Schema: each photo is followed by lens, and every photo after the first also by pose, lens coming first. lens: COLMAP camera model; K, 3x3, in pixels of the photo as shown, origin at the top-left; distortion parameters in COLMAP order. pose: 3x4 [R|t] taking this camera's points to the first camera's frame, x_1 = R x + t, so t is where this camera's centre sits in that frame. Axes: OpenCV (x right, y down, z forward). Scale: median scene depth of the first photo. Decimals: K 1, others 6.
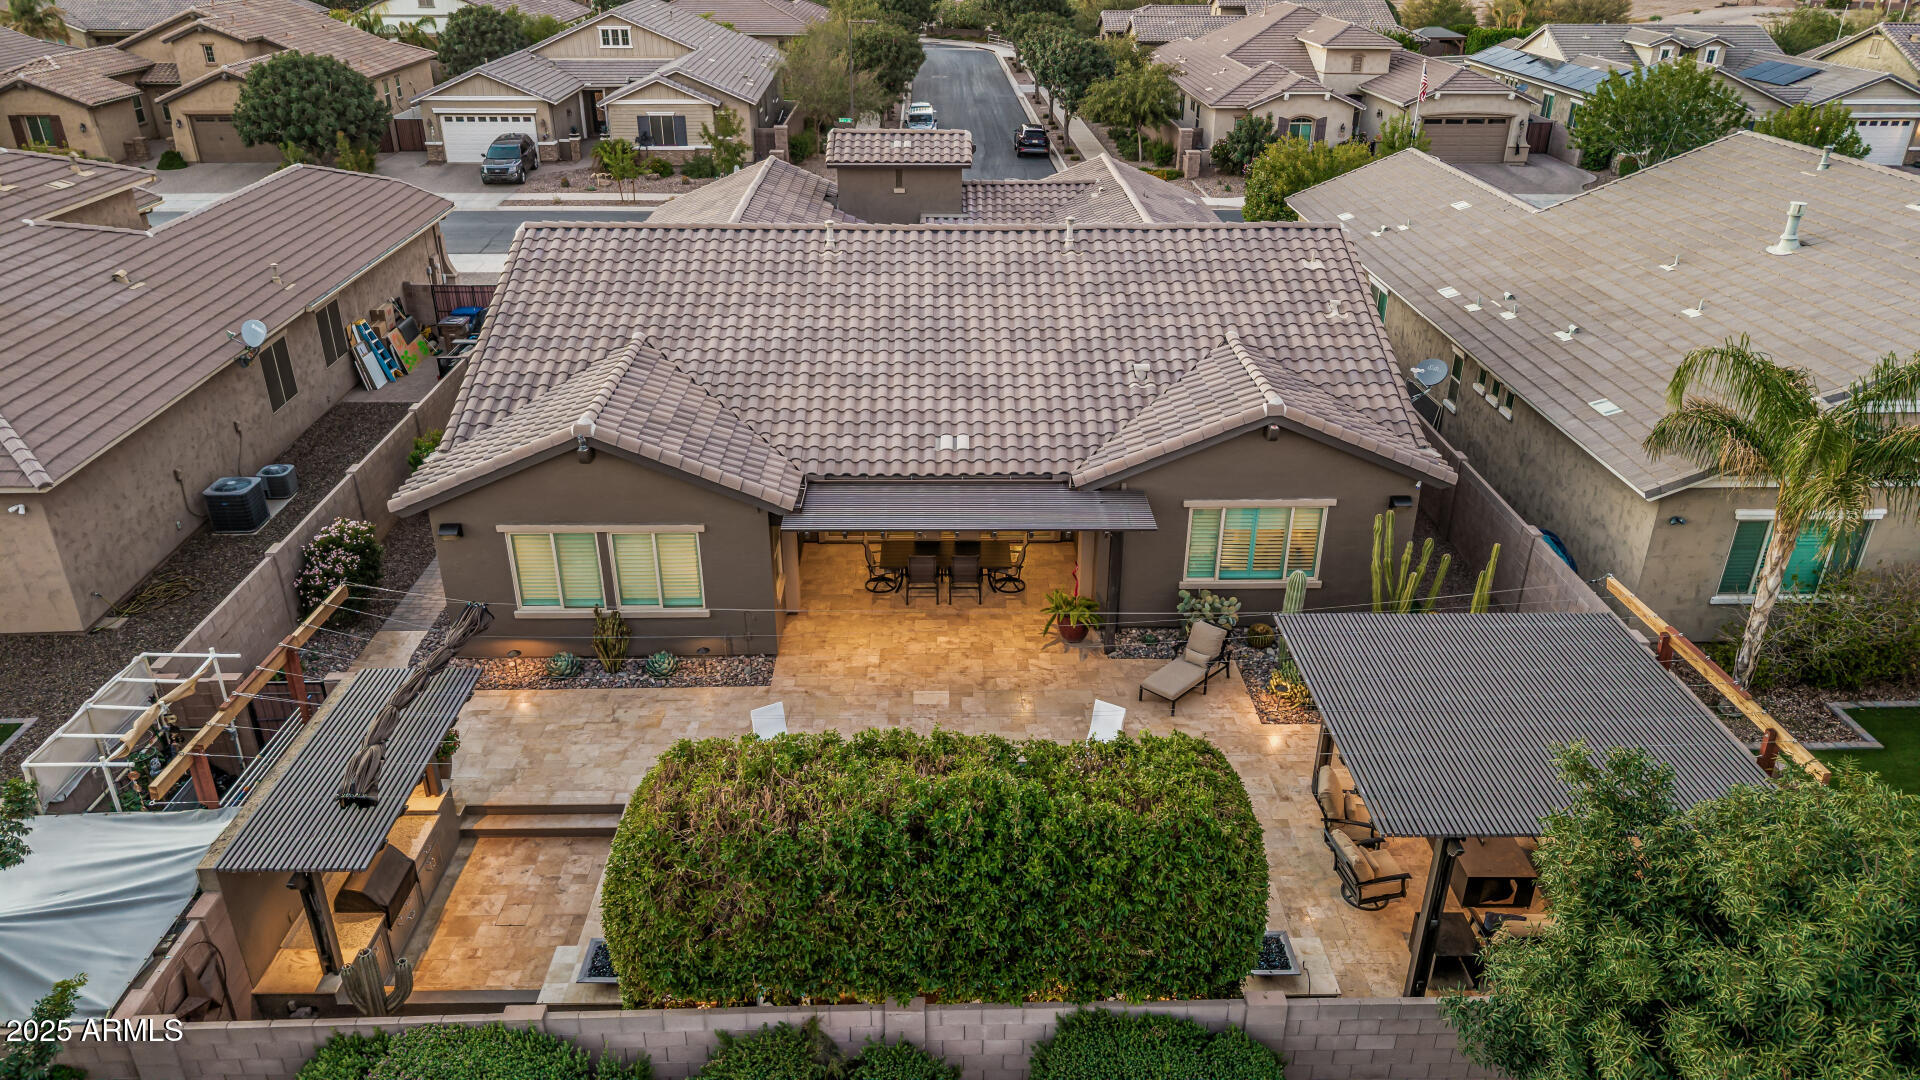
lens RADIAL K [[1290.2, 0, 964.6], [0, 1290.2, 543.3], [0, 0, 1]] dist [0.015336, -0.010851]
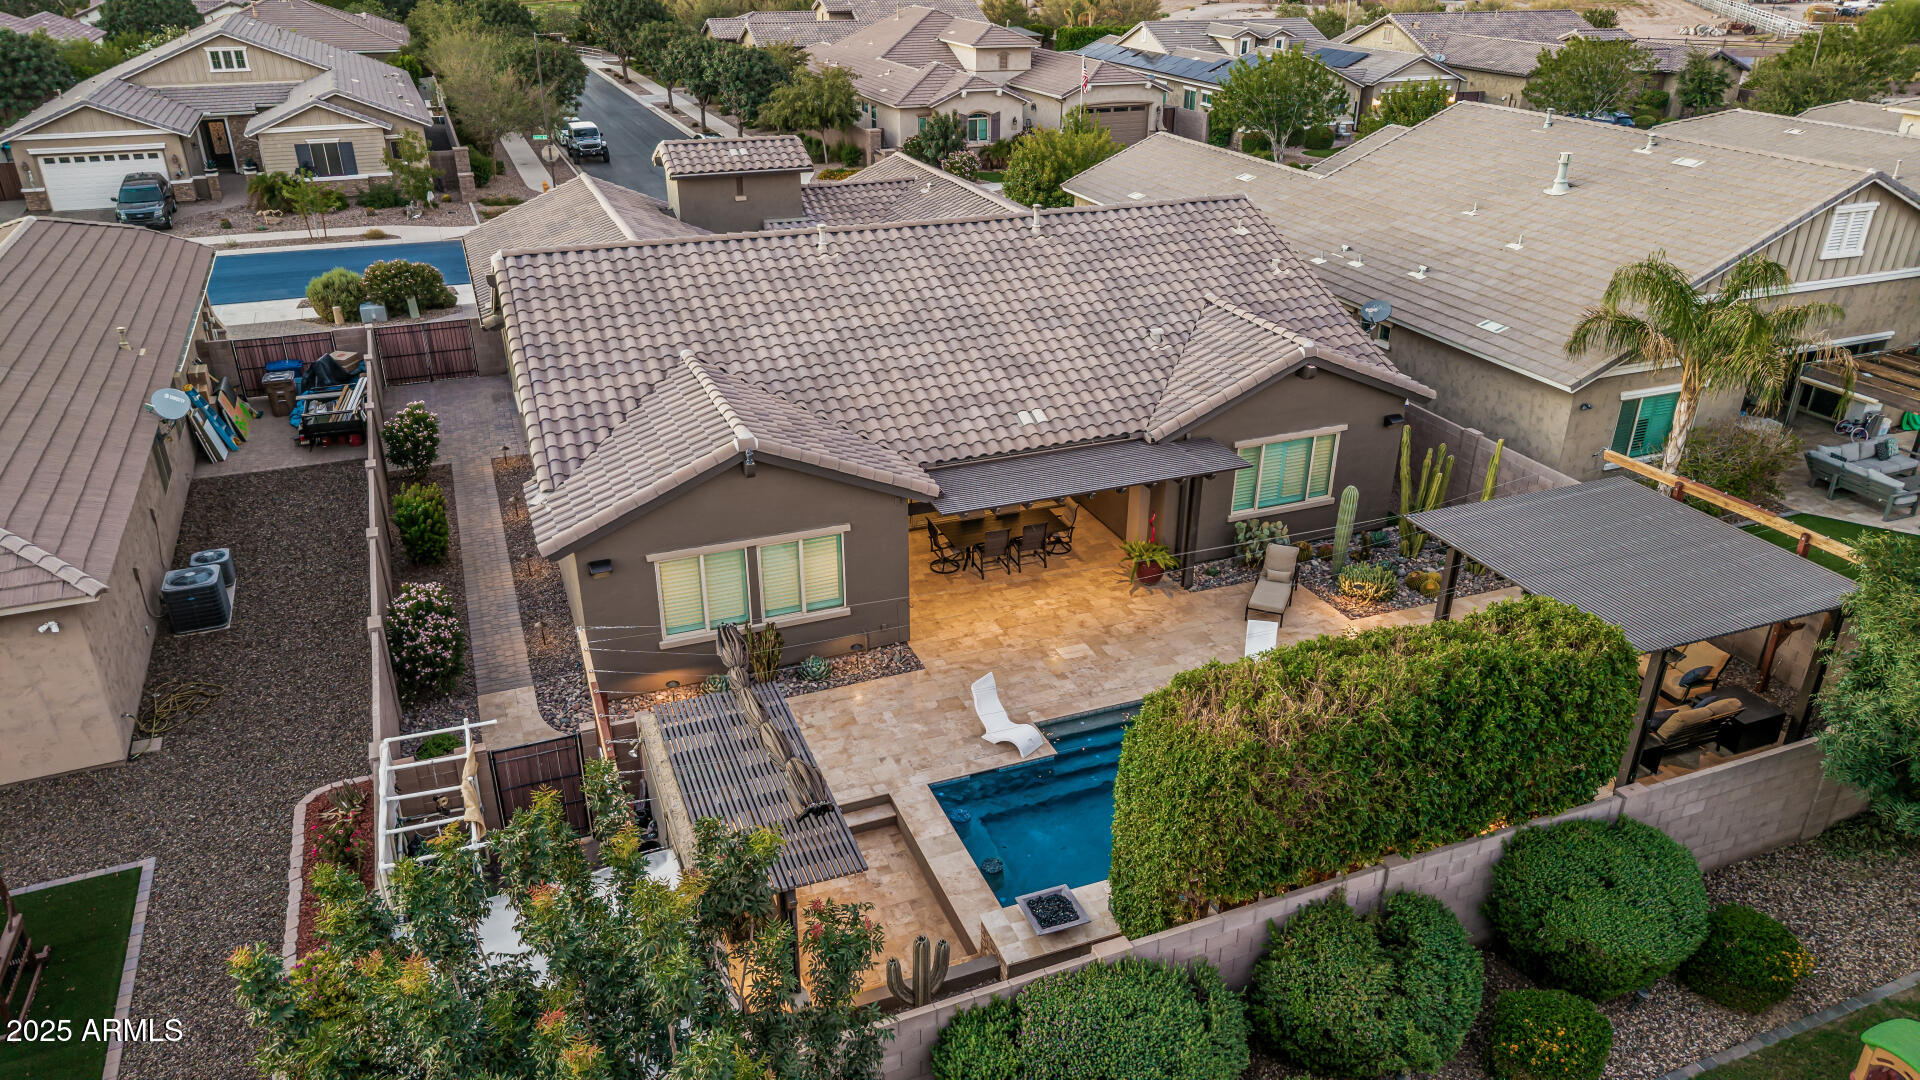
lens RADIAL K [[1290.2, 0, 964.6], [0, 1290.2, 543.3], [0, 0, 1]] dist [0.015336, -0.010851]
pose [[0.935717, -0.153096, 0.317798, -0.290257], [0.154582, 0.987763, 0.020696, -0.003888], [-0.317078, 0.029760, 0.947932, 0.004290]]
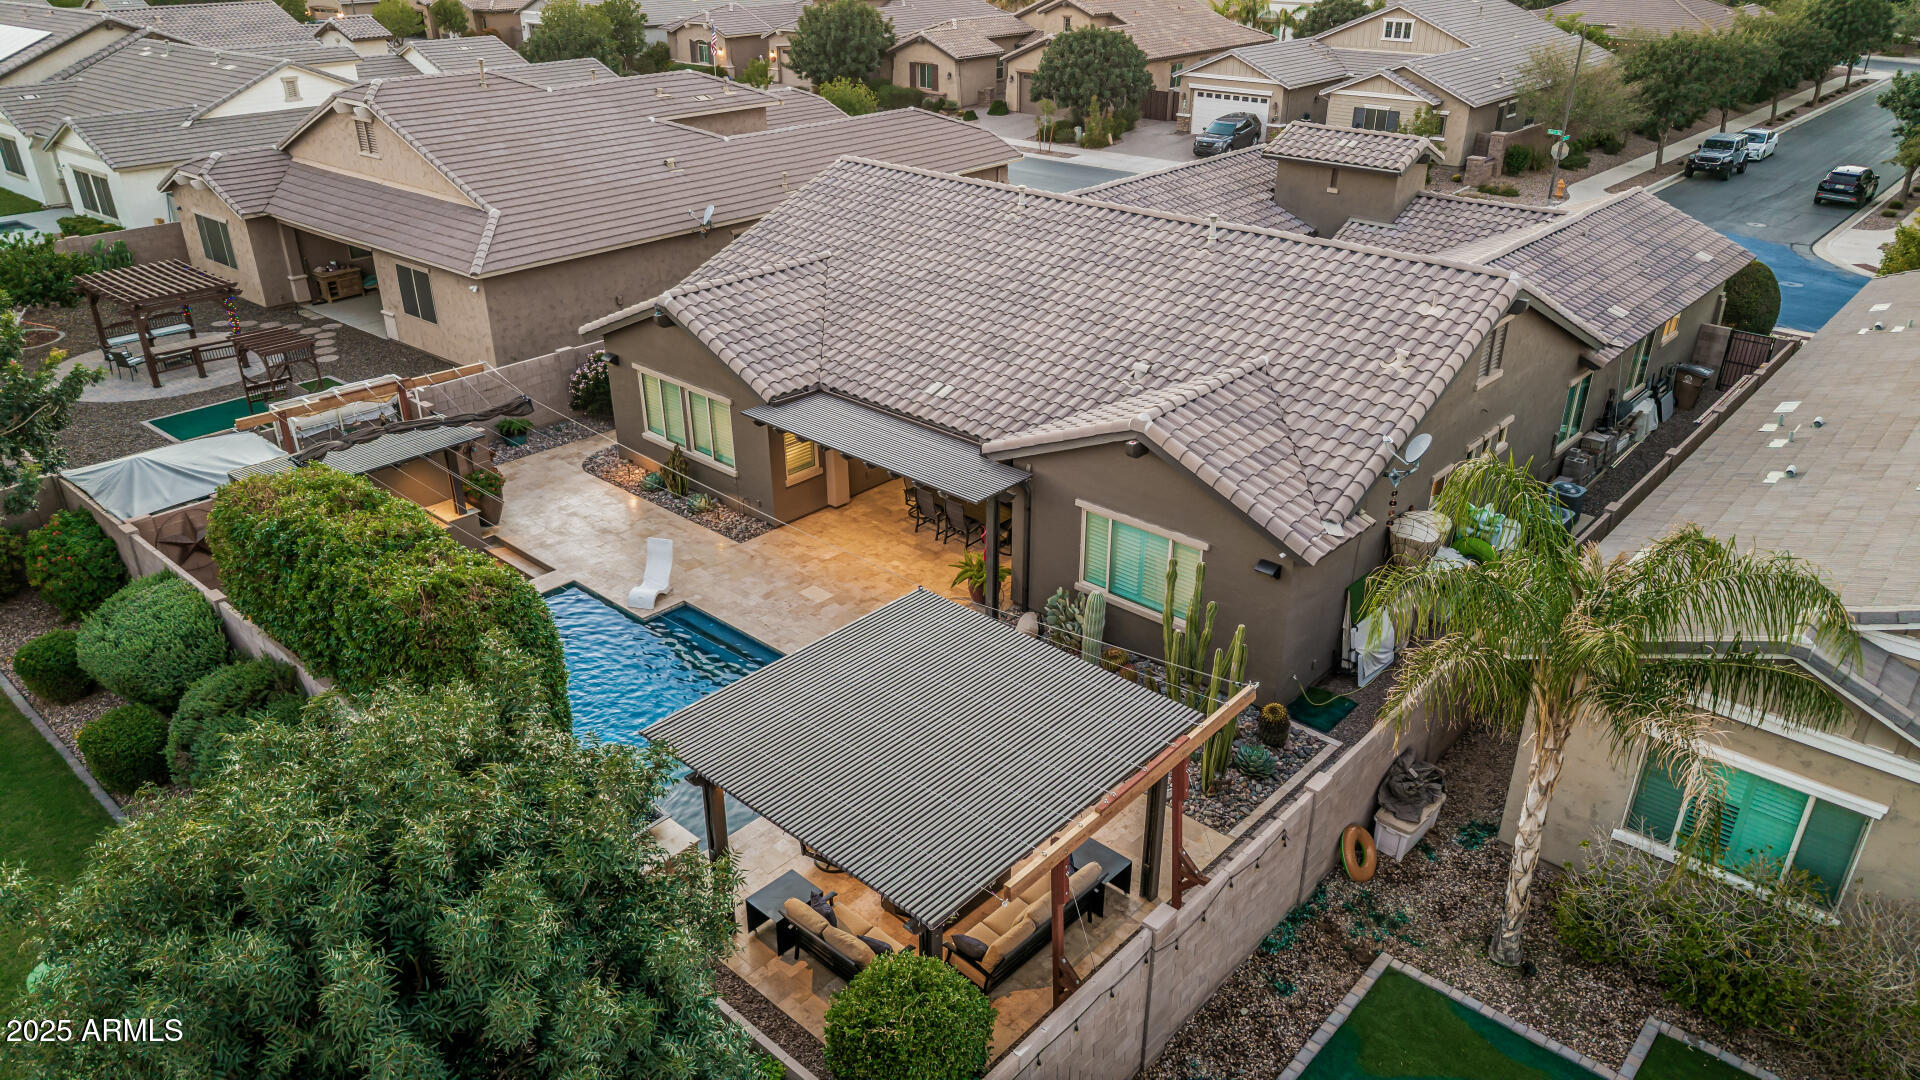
lens RADIAL K [[1290.2, 0, 964.6], [0, 1290.2, 543.3], [0, 0, 1]] dist [0.015336, -0.010851]
pose [[0.727779, 0.302723, -0.615383, 0.493932], [-0.301085, 0.947243, 0.109897, -0.056539], [0.616186, 0.105302, 0.780529, 0.126891]]
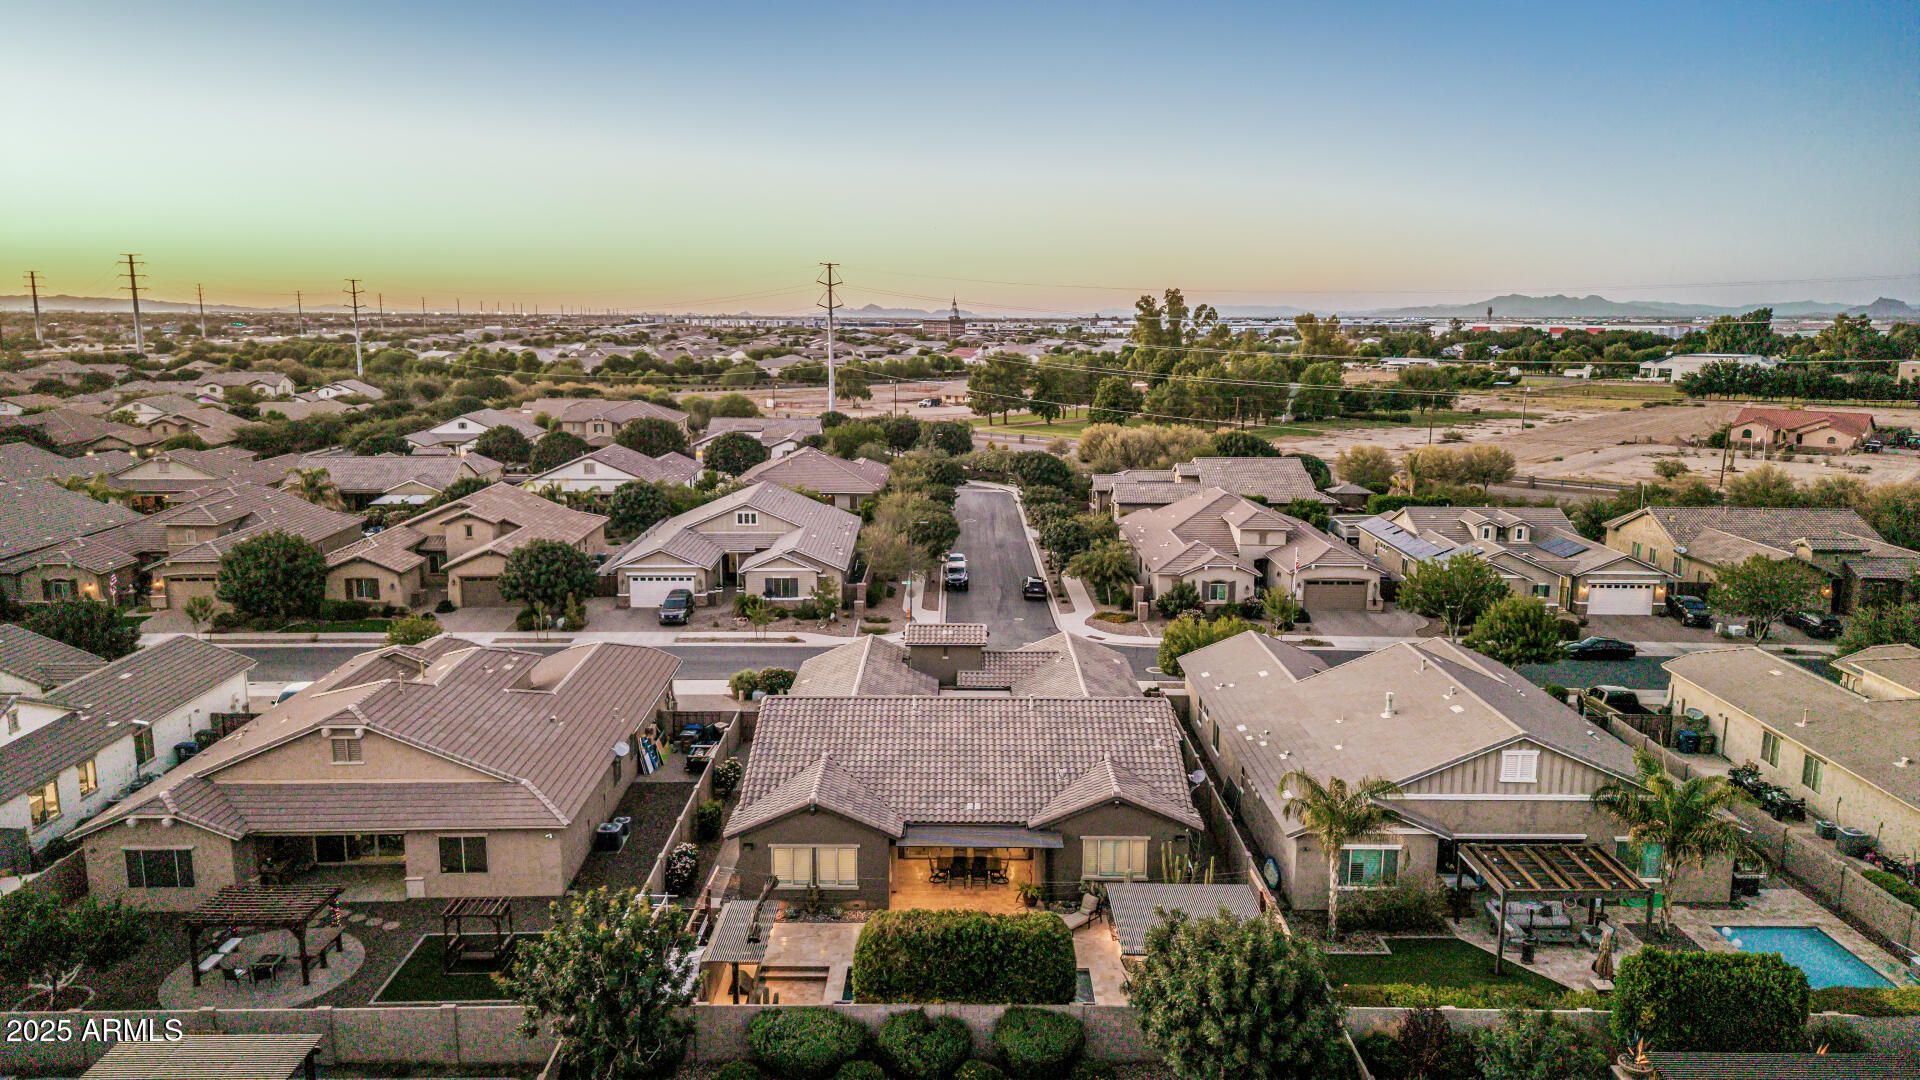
lens RADIAL K [[1283.8, 0, 960.0], [0, 1283.8, 540.0], [0, 0, 1]] dist [0.180696, -0.482682]
pose [[0.999634, 0.004523, -0.026654, 0.017420], [-0.011698, 0.961195, -0.275620, 0.062710], [0.024373, 0.275831, 0.960897, -0.844802]]
